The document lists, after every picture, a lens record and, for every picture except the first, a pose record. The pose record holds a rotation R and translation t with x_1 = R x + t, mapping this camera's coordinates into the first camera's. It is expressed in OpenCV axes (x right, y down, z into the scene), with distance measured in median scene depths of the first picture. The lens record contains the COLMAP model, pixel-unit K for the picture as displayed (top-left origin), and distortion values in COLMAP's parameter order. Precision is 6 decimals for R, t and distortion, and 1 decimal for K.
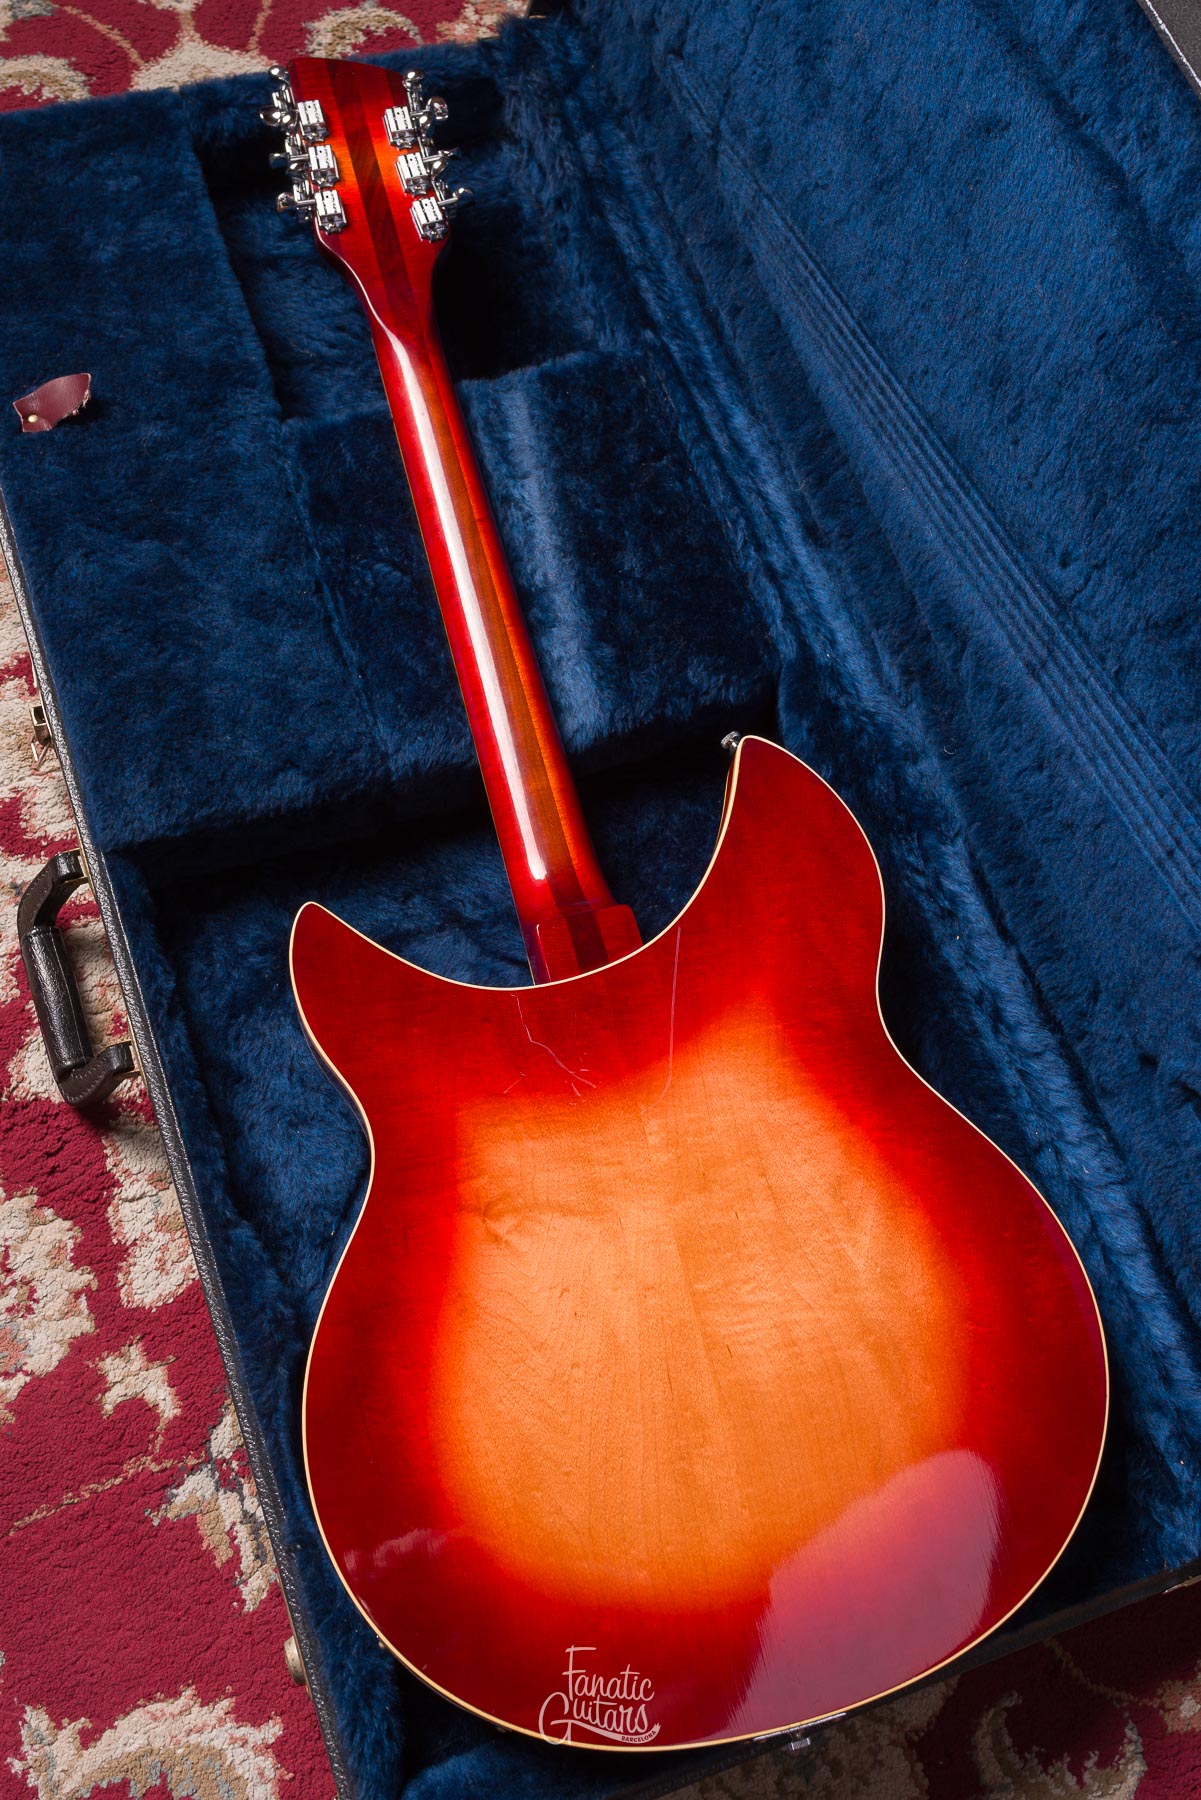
lens RADIAL K [[1911.4, 0, 598.5], [0, 1911.4, 841.3], [0, 0, 1]] dist [0.001494, -0.009849]
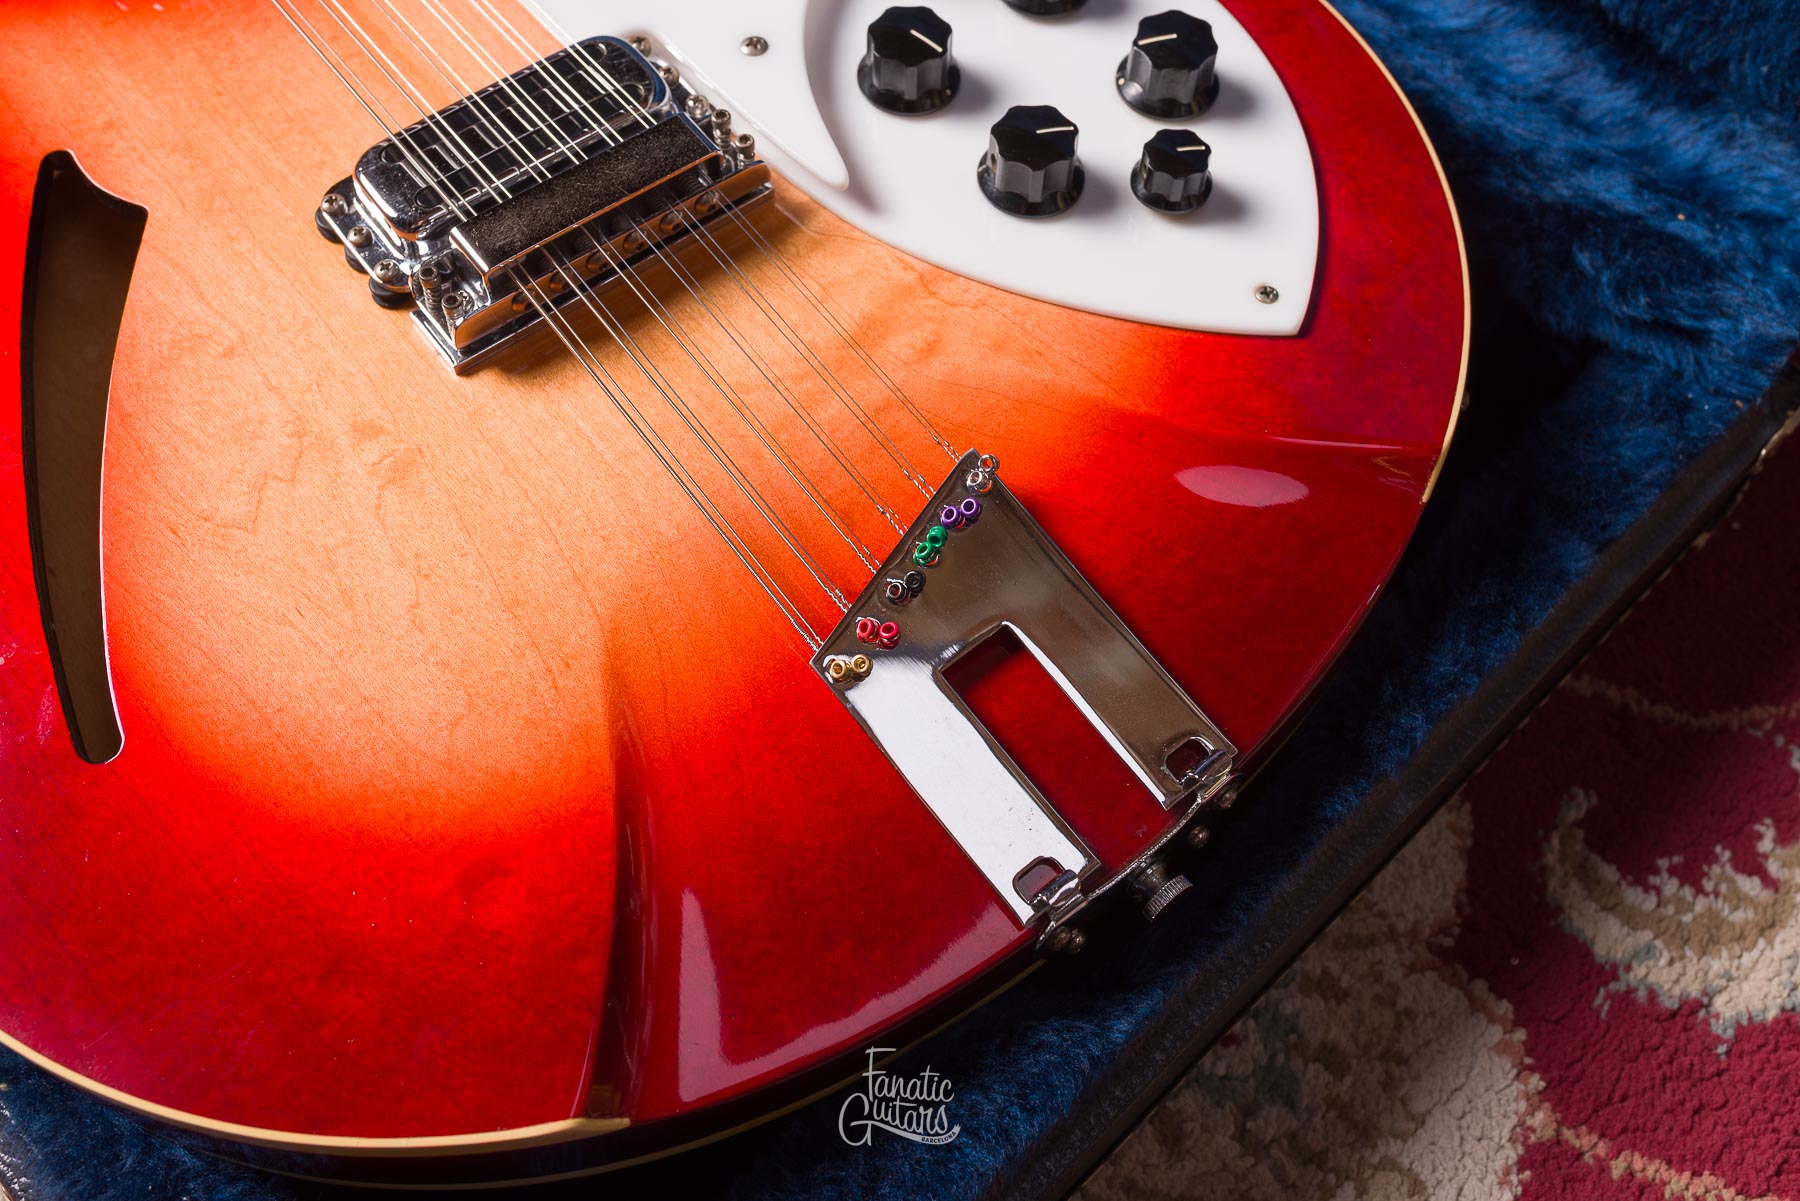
lens RADIAL K [[1780.6, 0, 901.5], [0, 1780.6, 600.6], [0, 0, 1]] dist [0.004869, -0.005442]
pose [[0.906797, -0.406214, 0.112732, 0.018353], [0.410451, 0.911737, -0.016281, 0.294973], [-0.096168, 0.061034, 0.993492, 0.478968]]
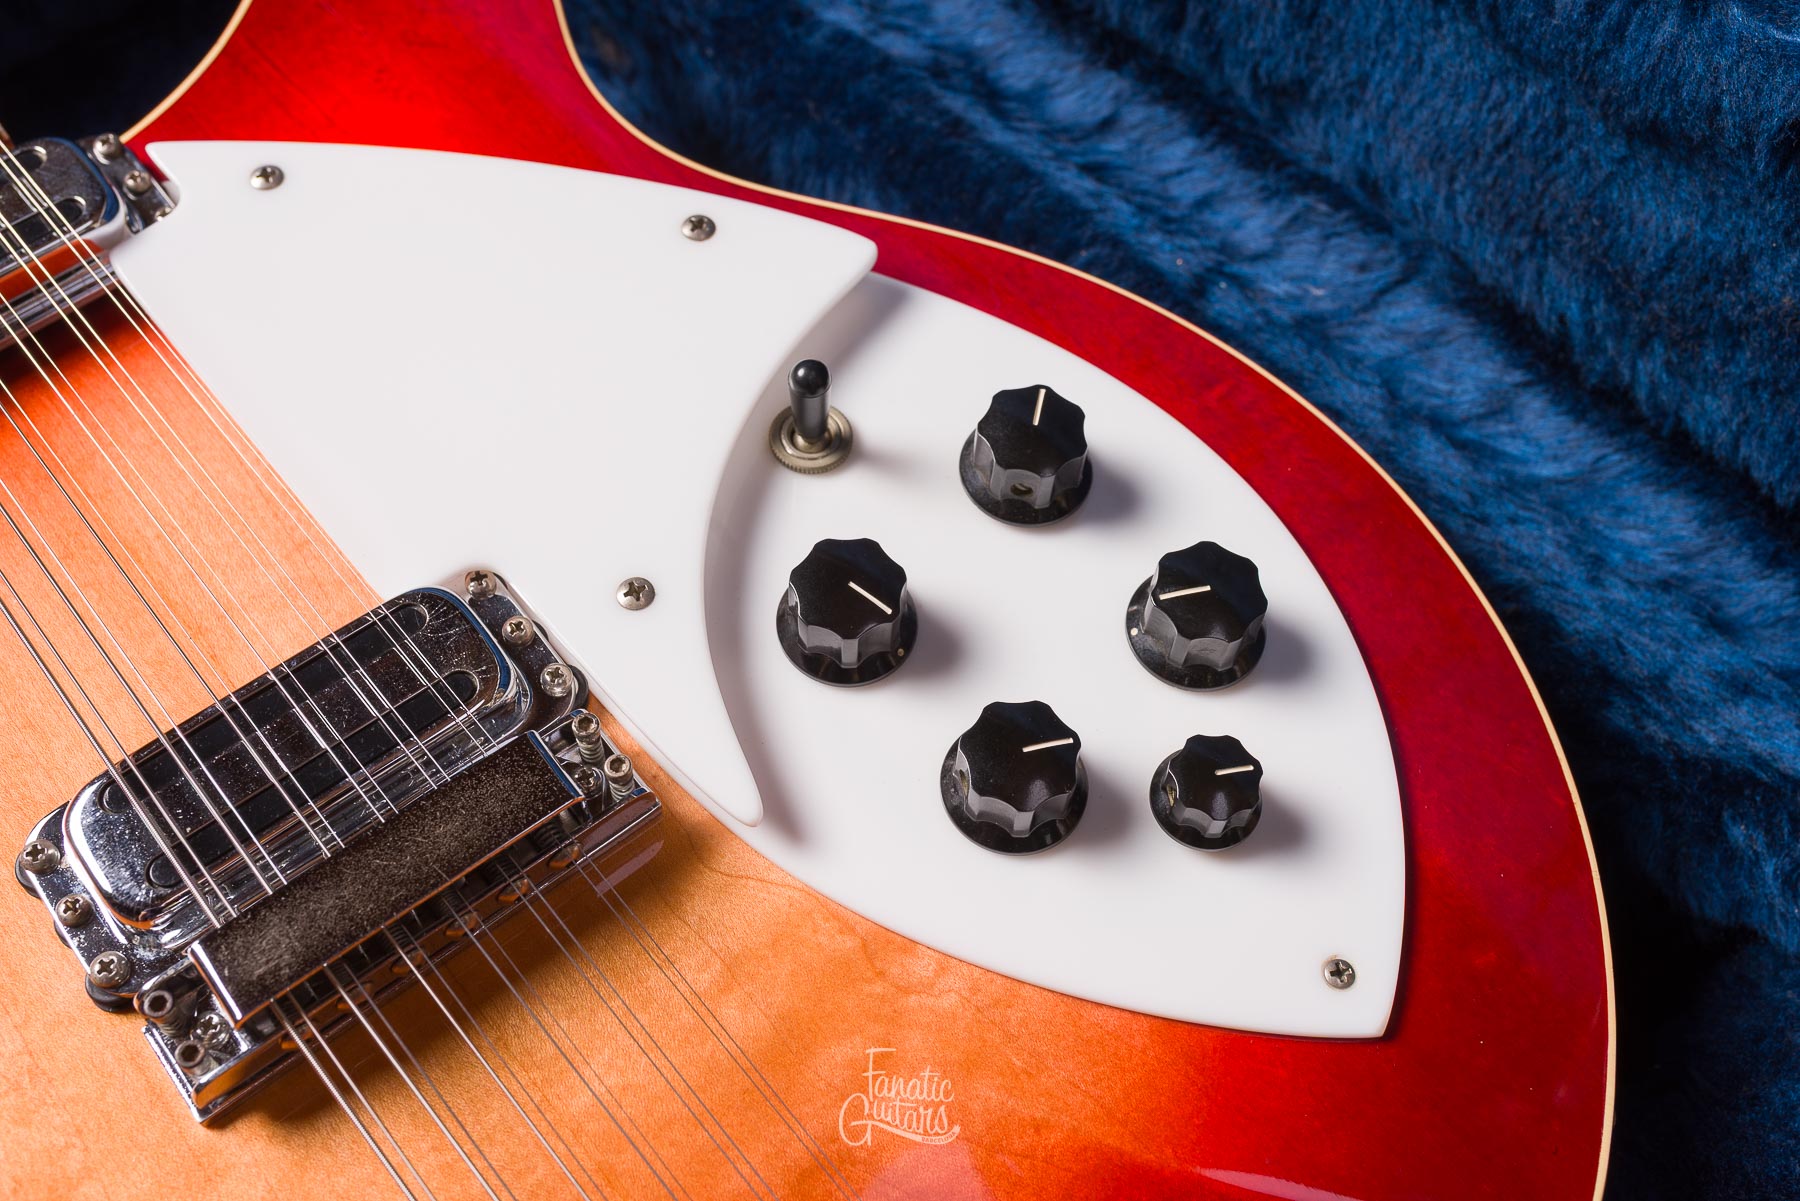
lens RADIAL K [[1796.8, 0, 900.3], [0, 1796.8, 599.0], [0, 0, 1]] dist [0.004699, -0.006859]
pose [[0.902890, -0.407647, 0.136431, 0.081399], [0.411833, 0.911255, -0.002713, 0.183142], [-0.123217, 0.058636, 0.990646, 0.572131]]
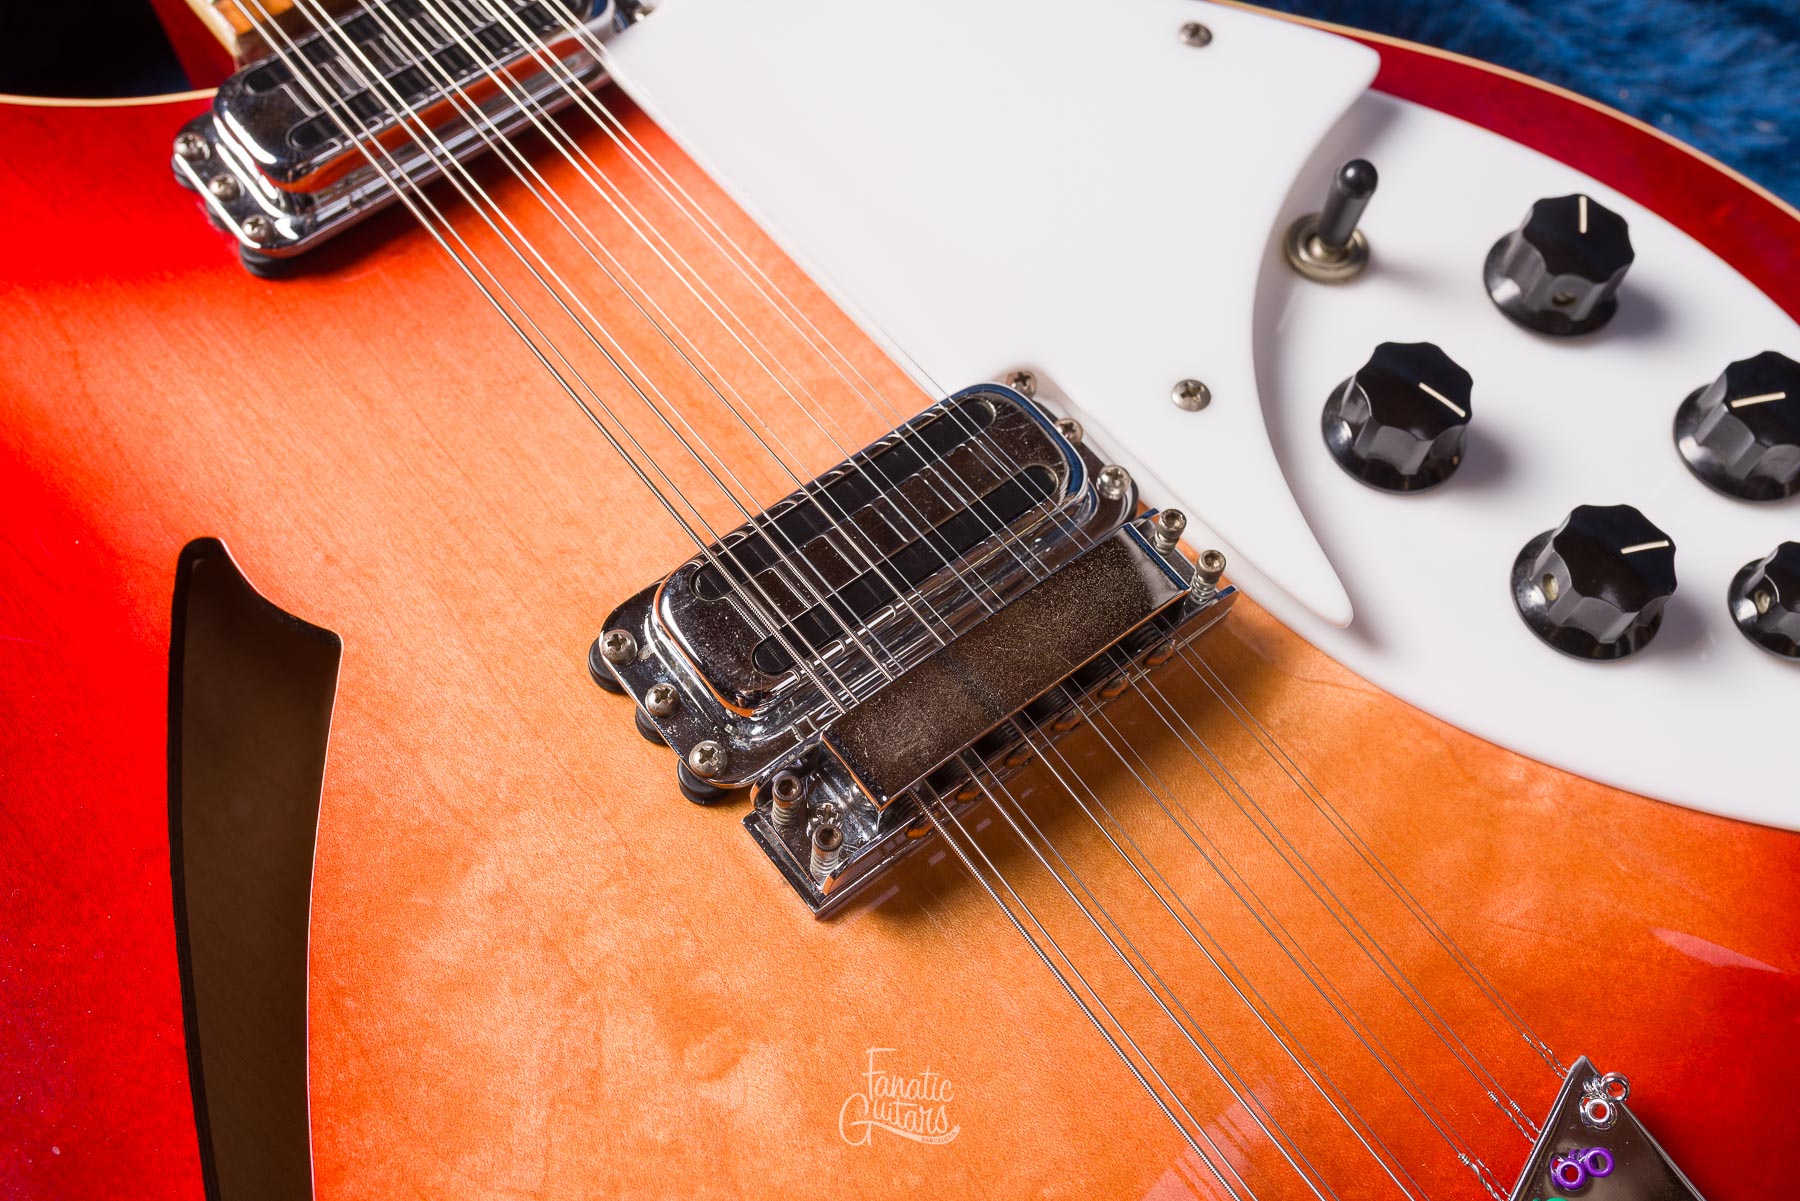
lens RADIAL K [[1832.0, 0, 902.5], [0, 1832.0, 595.1], [0, 0, 1]] dist [-0.000902, 0.002387]
pose [[0.906217, -0.400418, 0.135783, -0.009651], [0.401409, 0.915653, 0.021215, 0.168437], [-0.132825, 0.035280, 0.990511, 0.587279]]
